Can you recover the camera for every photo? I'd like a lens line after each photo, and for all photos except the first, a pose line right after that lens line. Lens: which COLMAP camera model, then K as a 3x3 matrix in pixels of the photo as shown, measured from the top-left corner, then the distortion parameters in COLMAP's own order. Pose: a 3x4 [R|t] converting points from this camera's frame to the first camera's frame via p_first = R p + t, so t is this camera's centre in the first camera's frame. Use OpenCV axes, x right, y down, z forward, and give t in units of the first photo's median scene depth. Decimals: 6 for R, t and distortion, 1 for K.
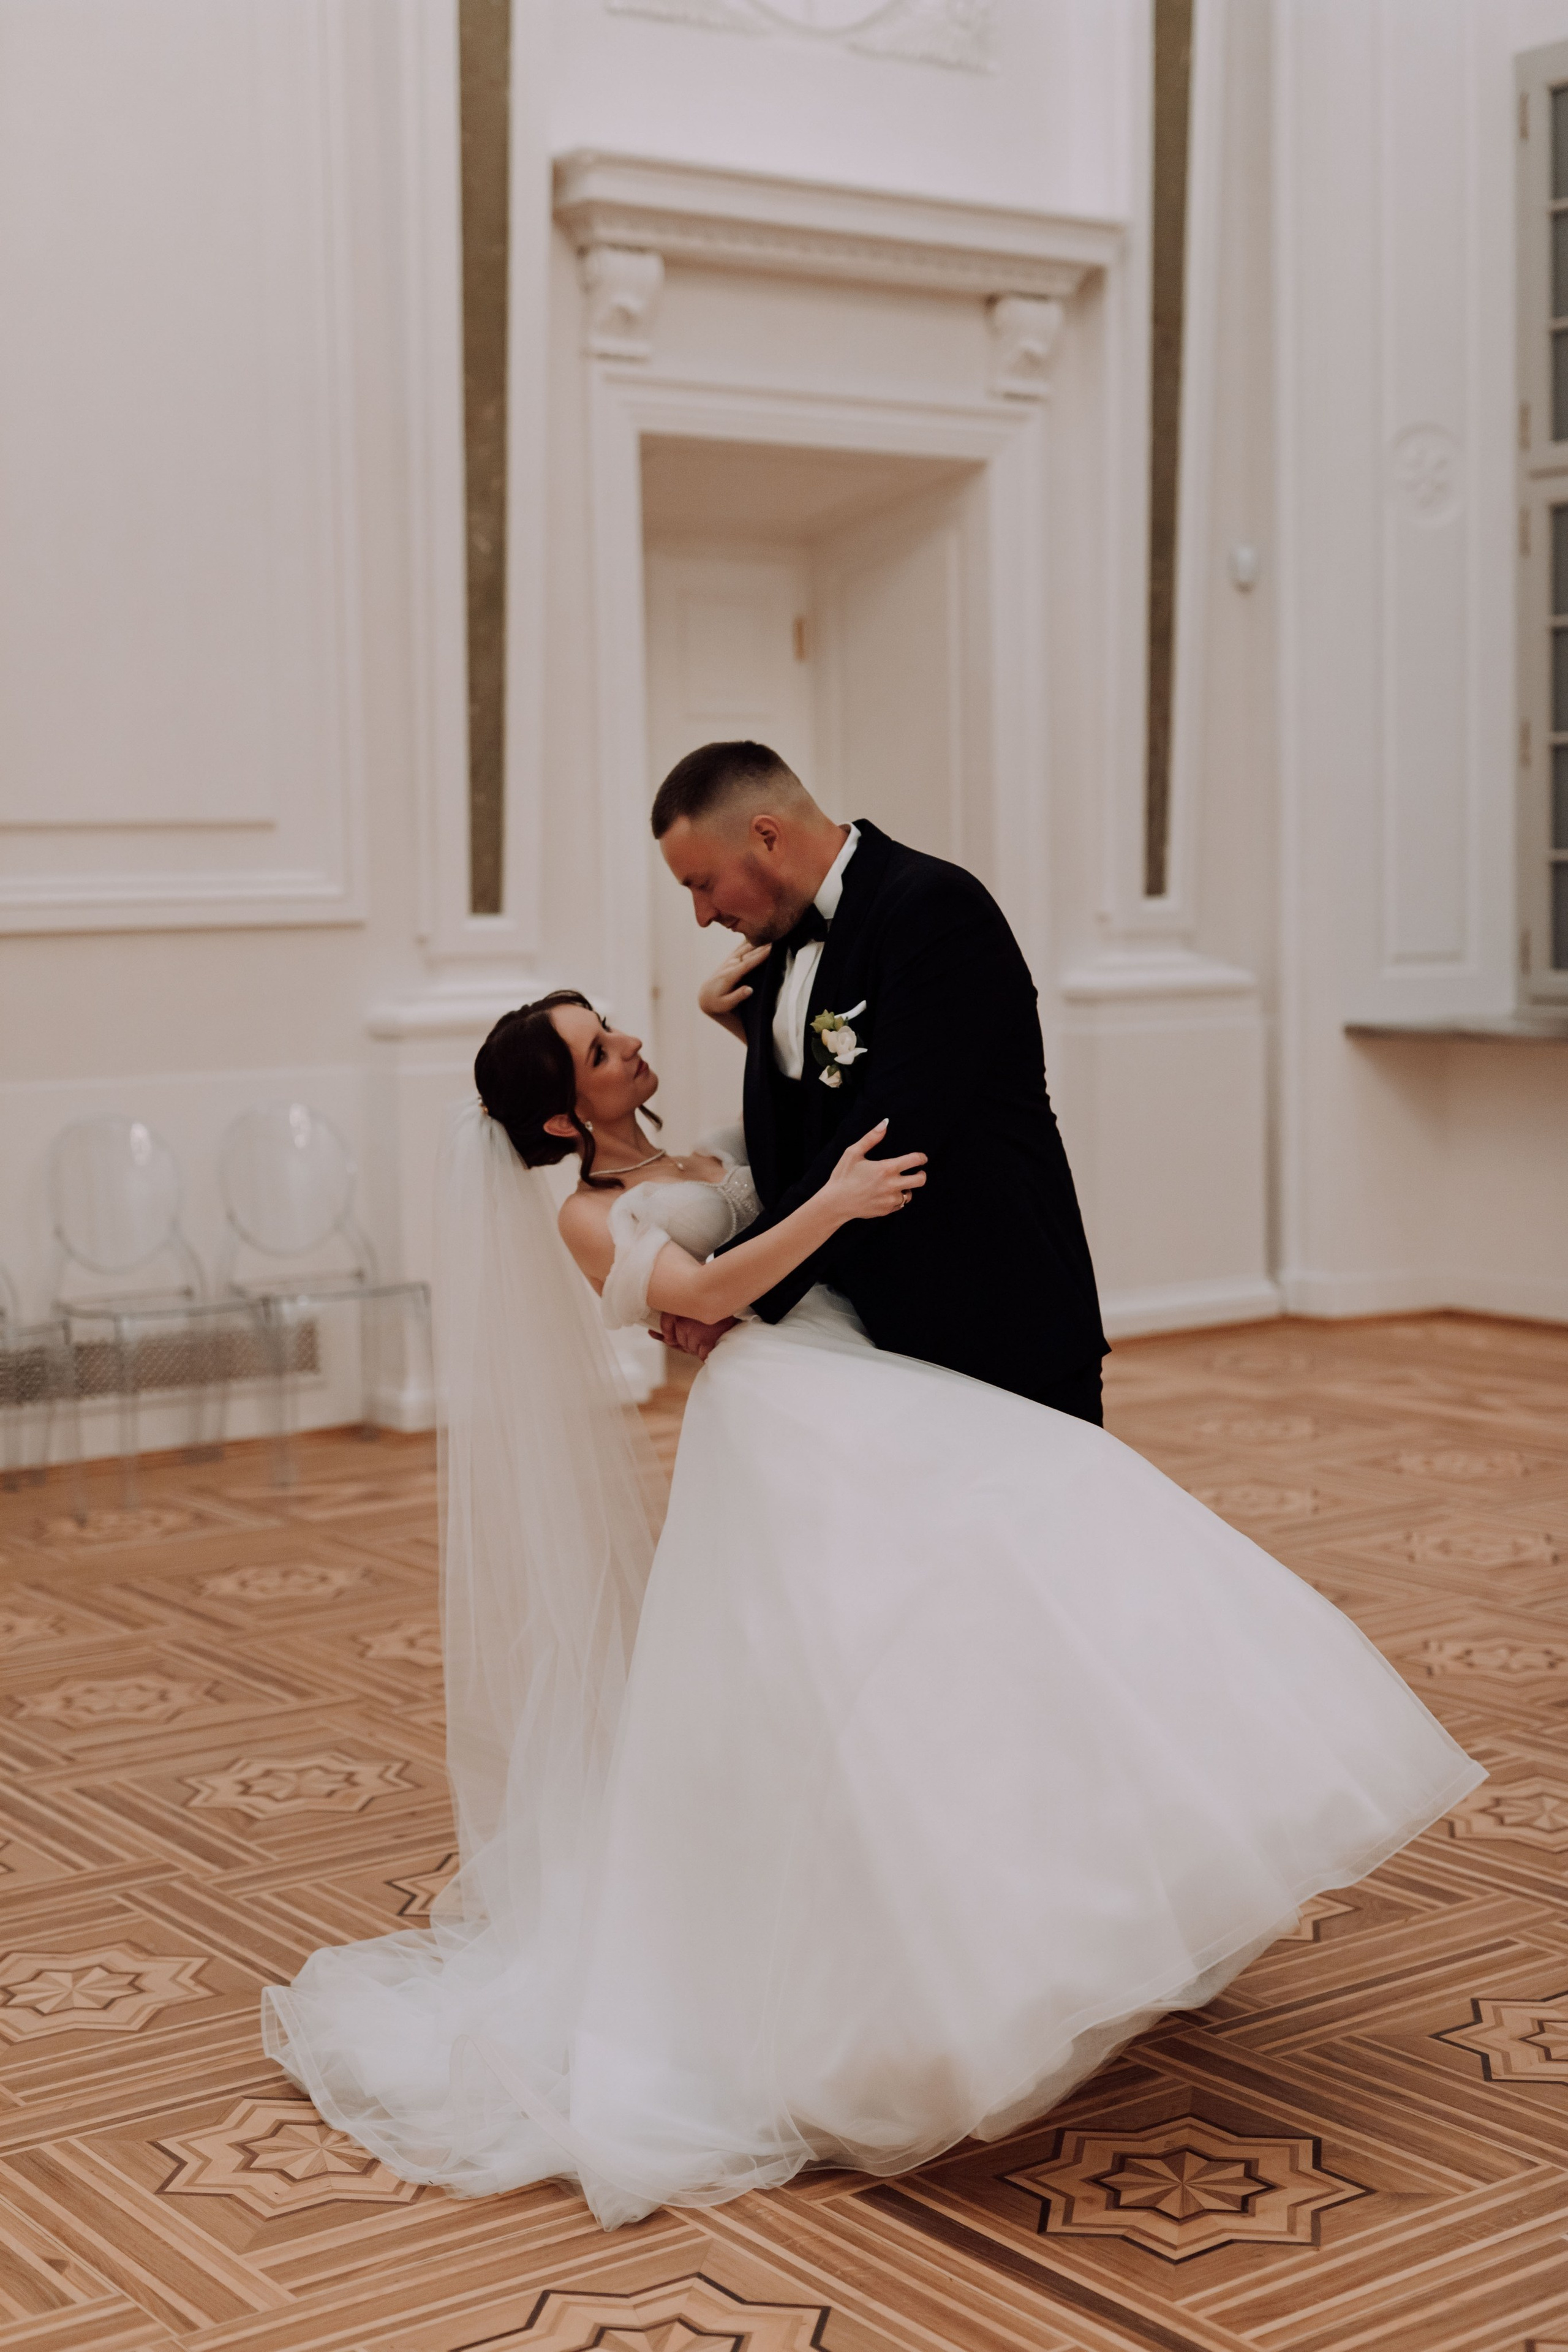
lens RADIAL K [[3281.9, 0, 784.0], [0, 3281.9, 1176.0], [0, 0, 1]] dist [0.015218, -0.045765]
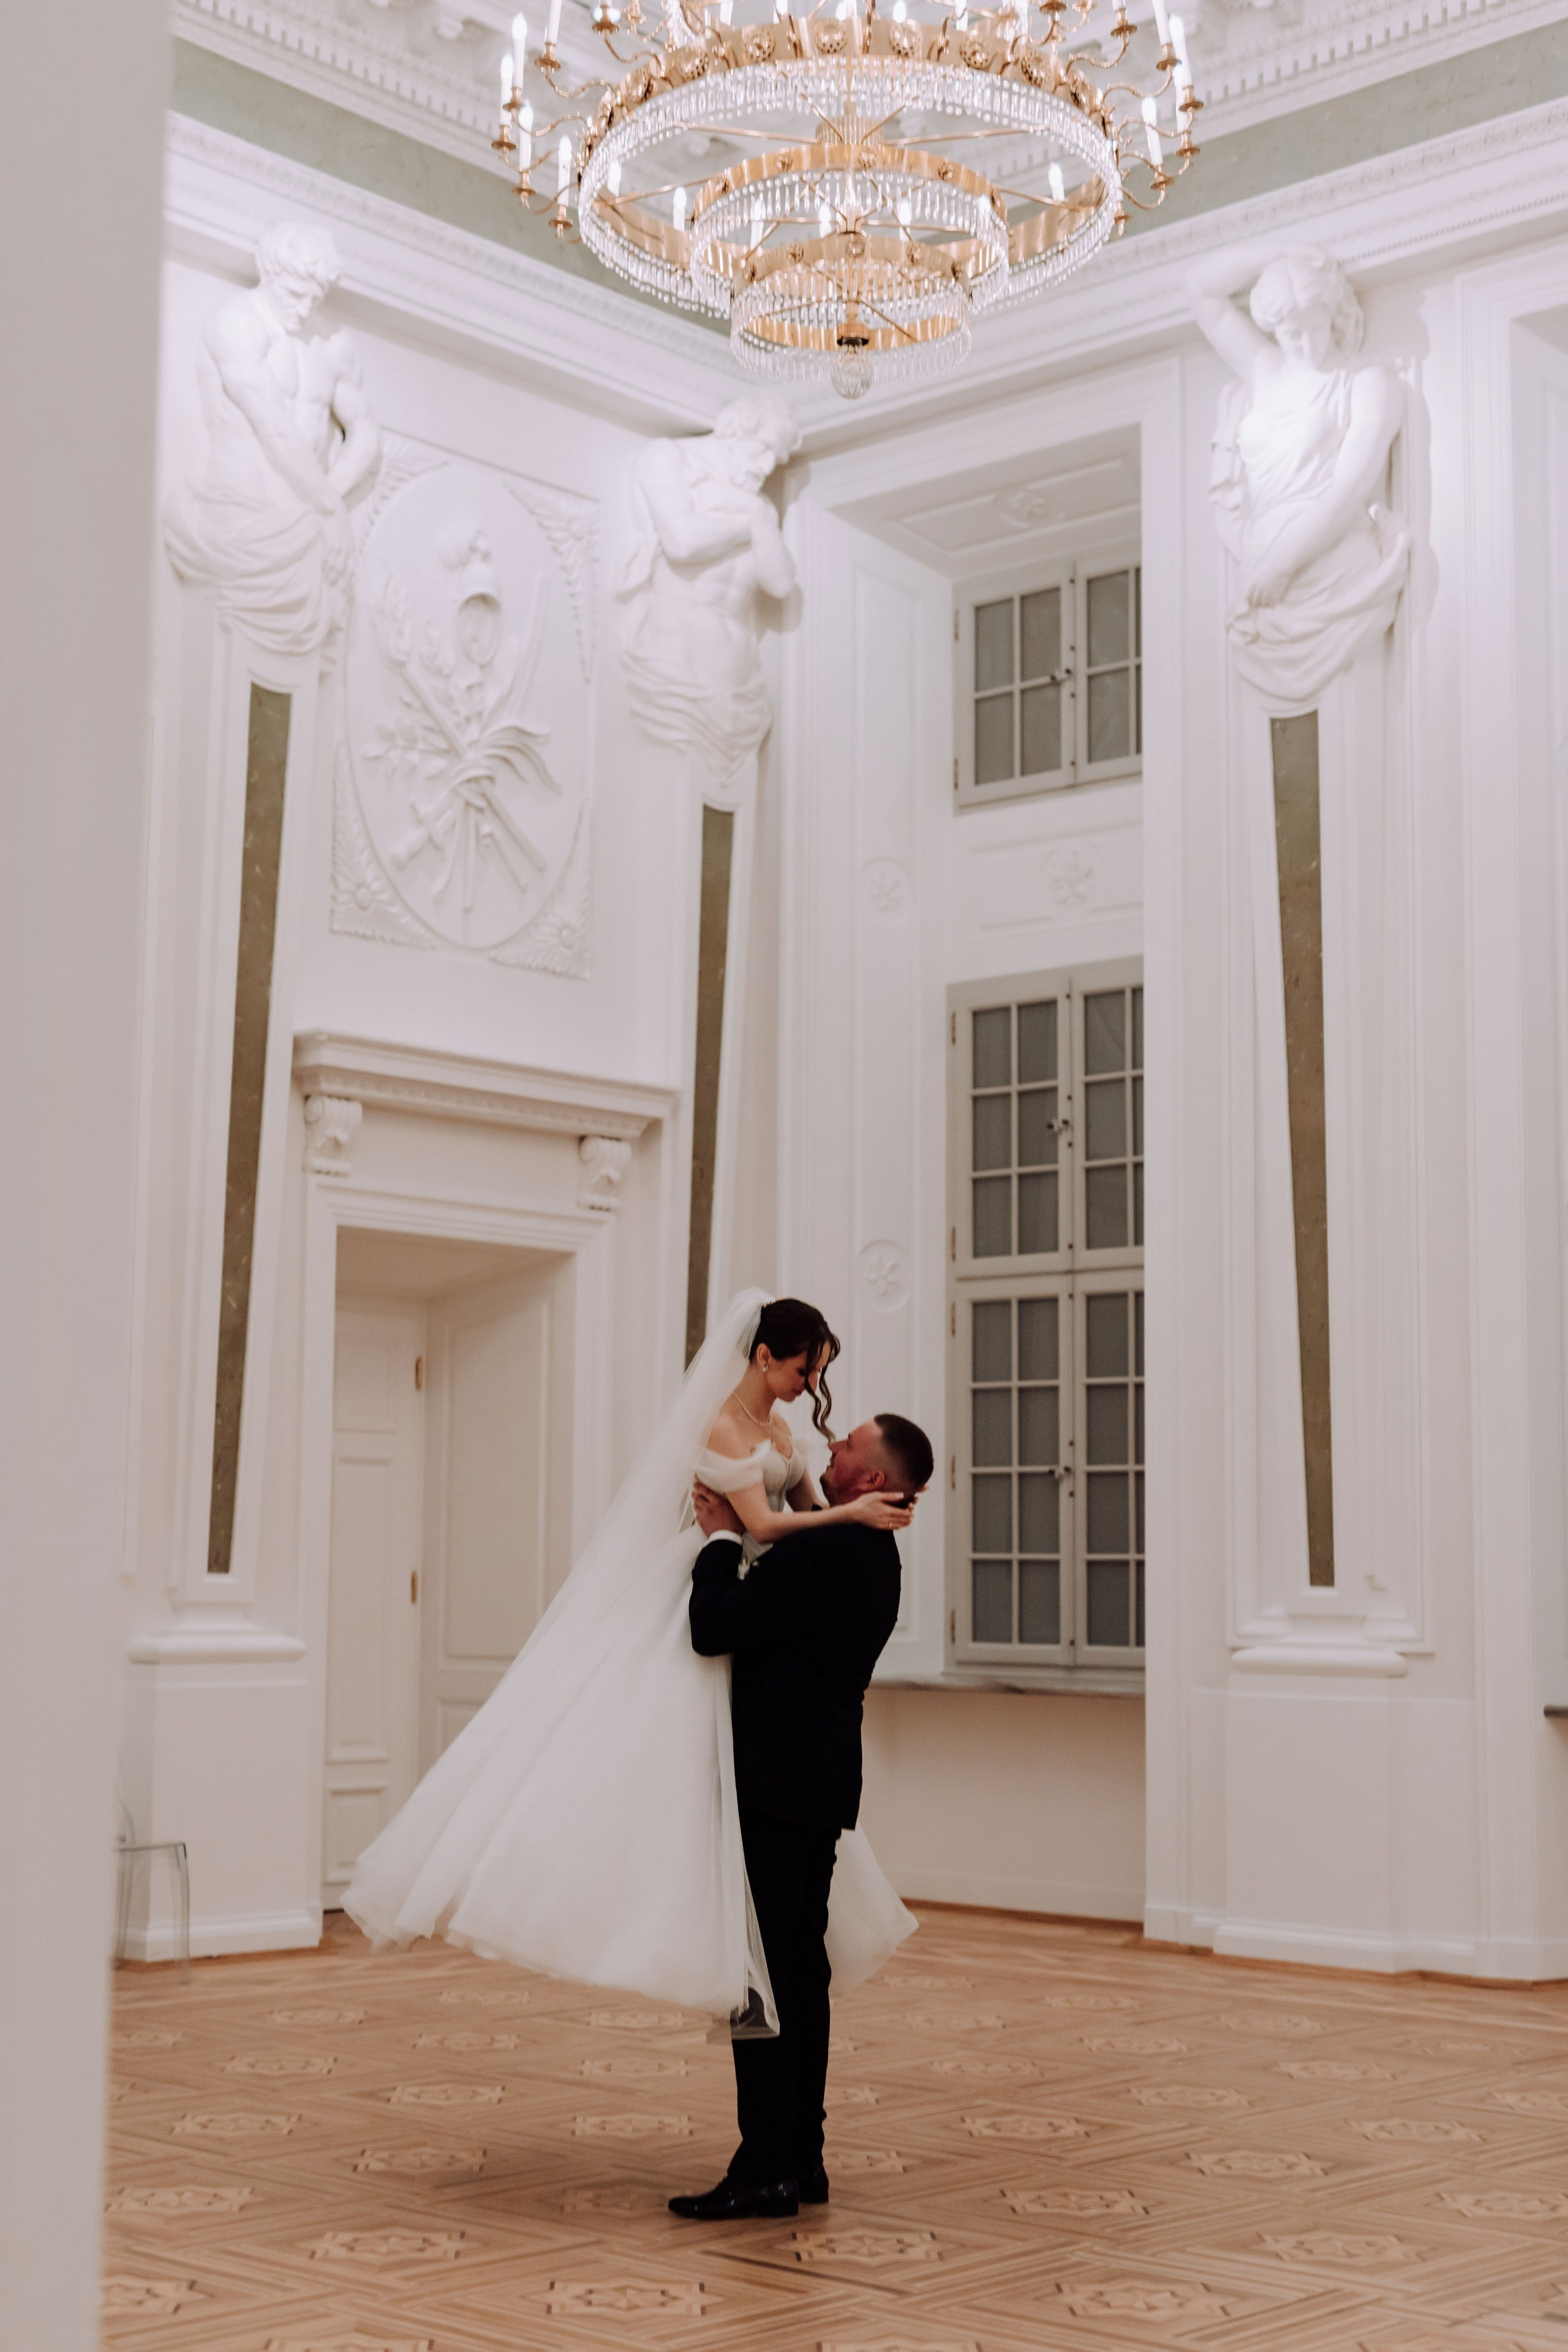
lens RADIAL K [[3291.4, 0, 784.0], [0, 3291.4, 1176.0], [0, 0, 1]] dist [0.007990, -0.019699]
pose [[0.980173, 0.052960, 0.190933, -0.125462], [-0.011319, 0.977011, -0.212888, 0.044958], [-0.197819, 0.206505, 0.958240, -0.363016]]
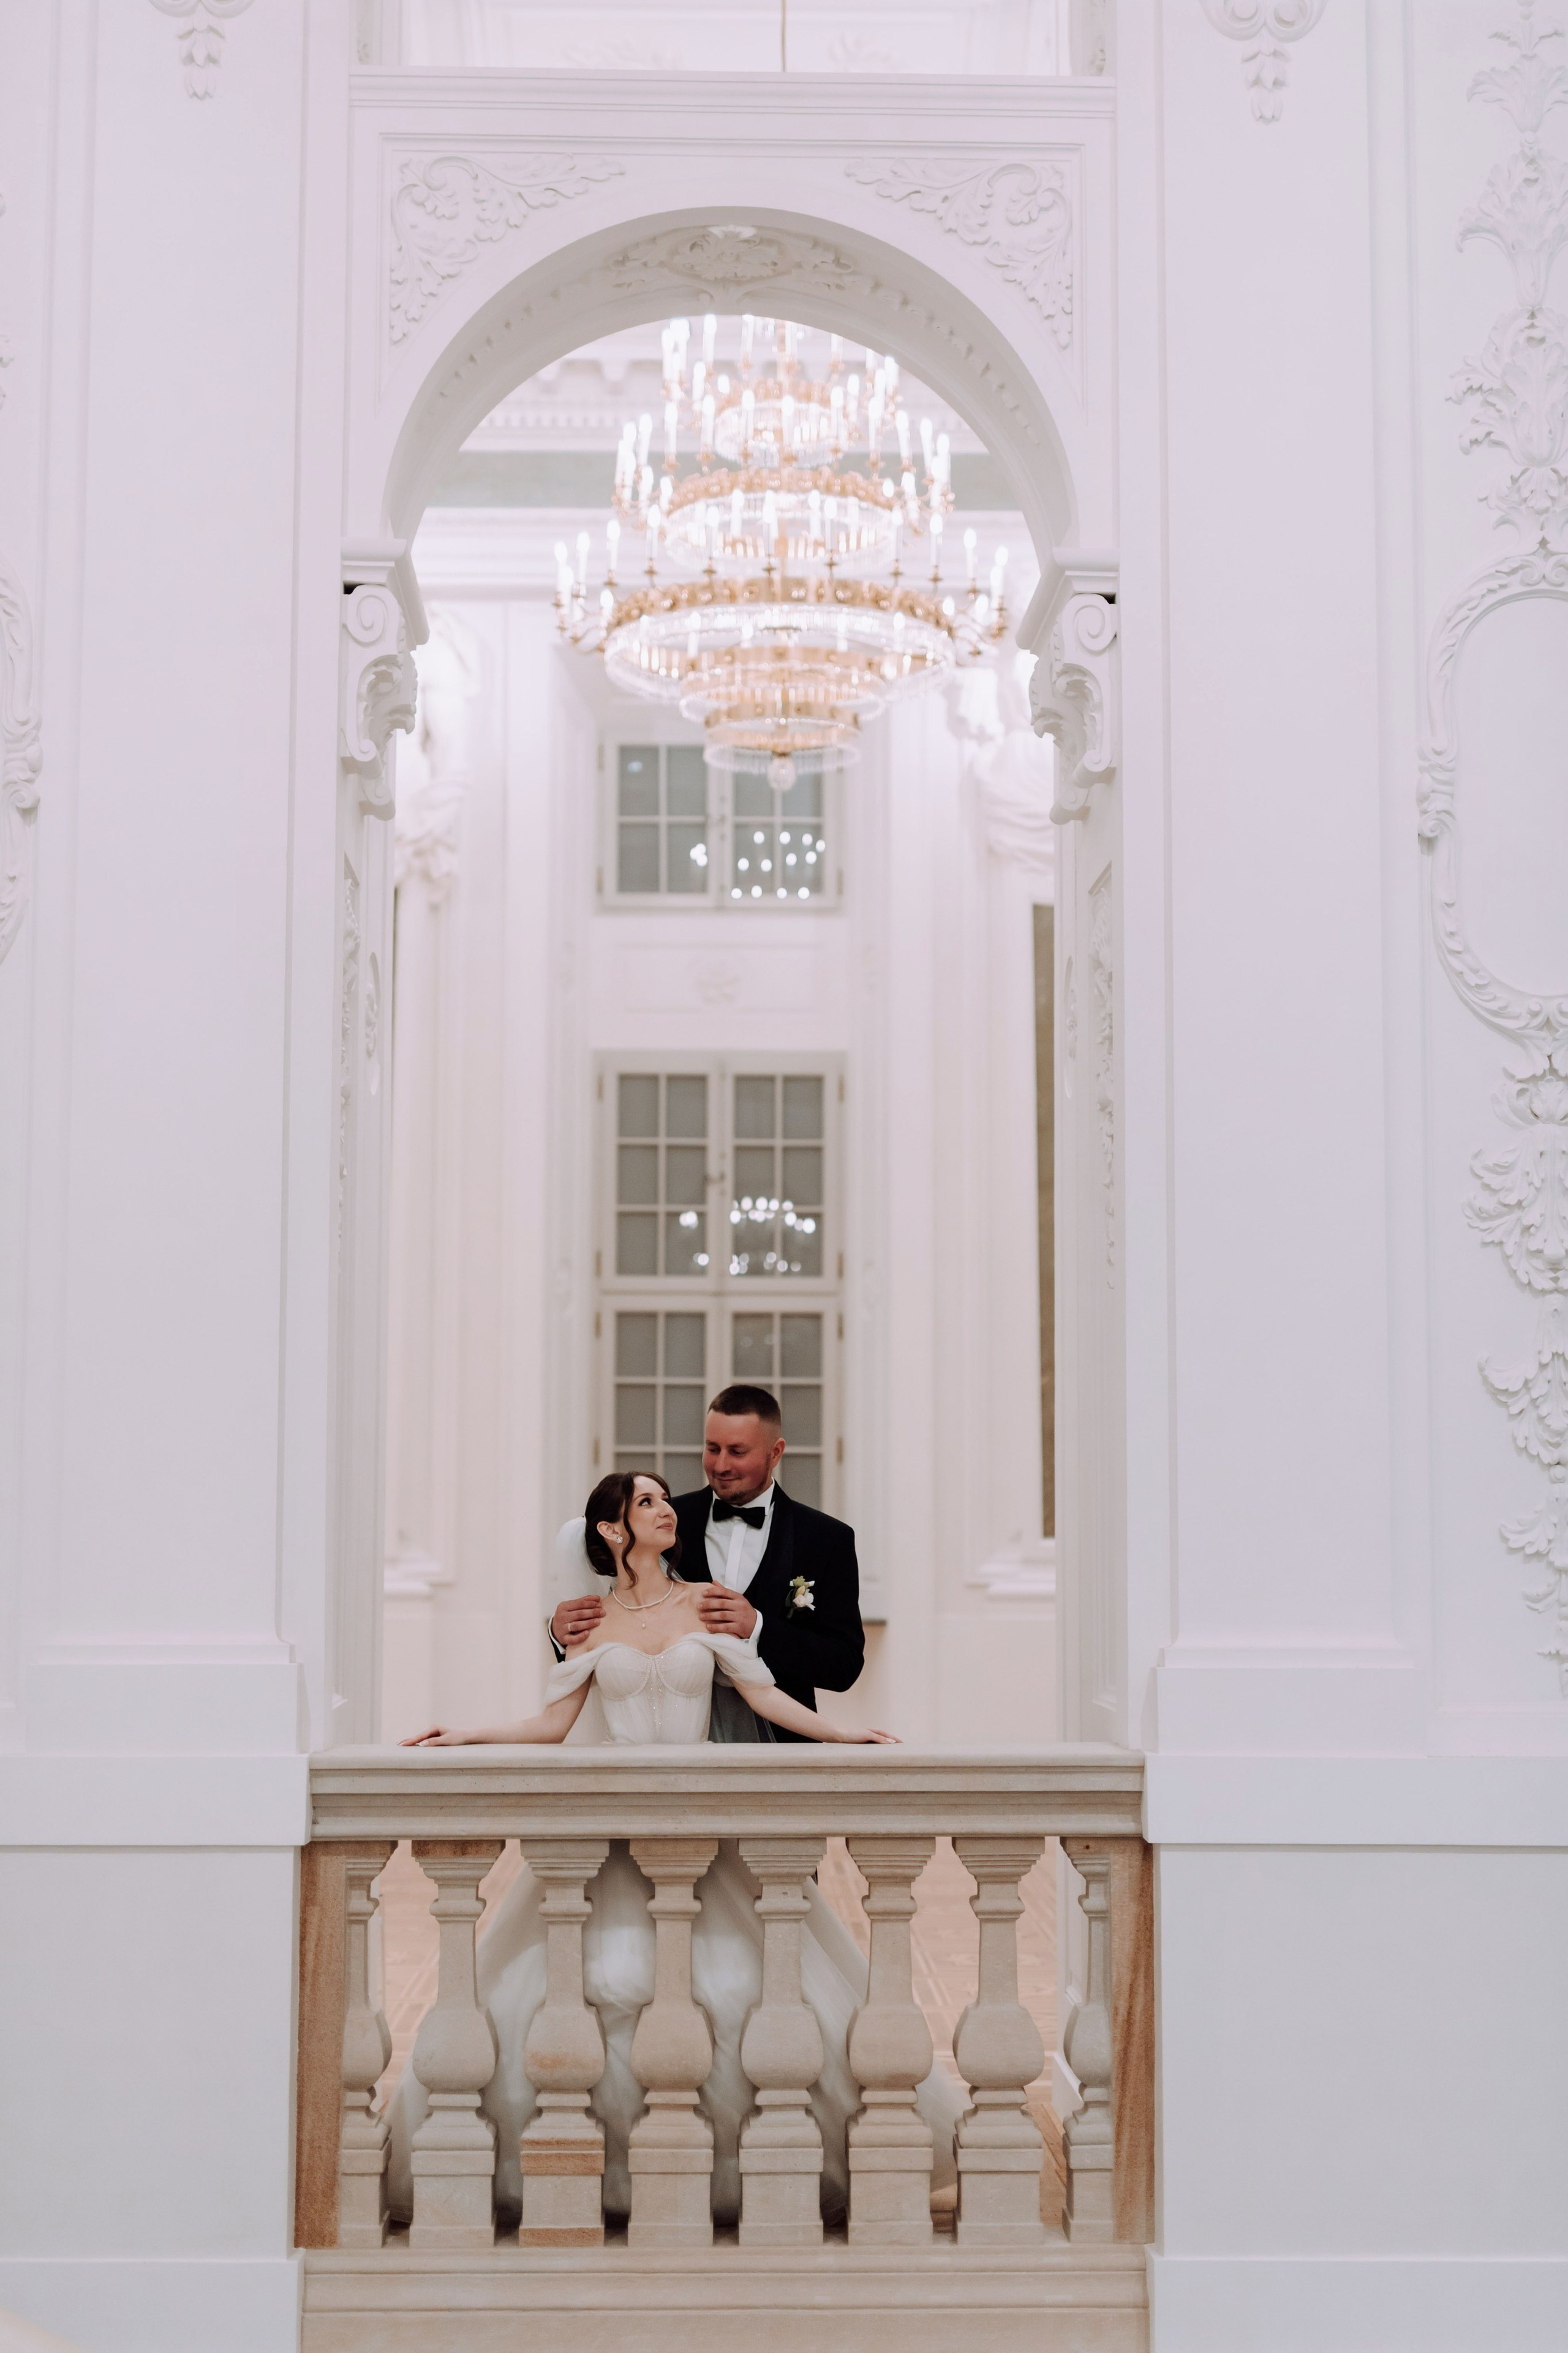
lens RADIAL K [[3283.3, 0, 784.0], [0, 3283.3, 1176.5], [0, 0, 1]] dist [-0.006106, -0.009646]
pose [[0.562470, 0.122967, 0.817622, -1.262826], [0.062249, 0.979774, -0.190177, 0.063357], [-0.824471, 0.157865, 0.543439, -0.006421]]
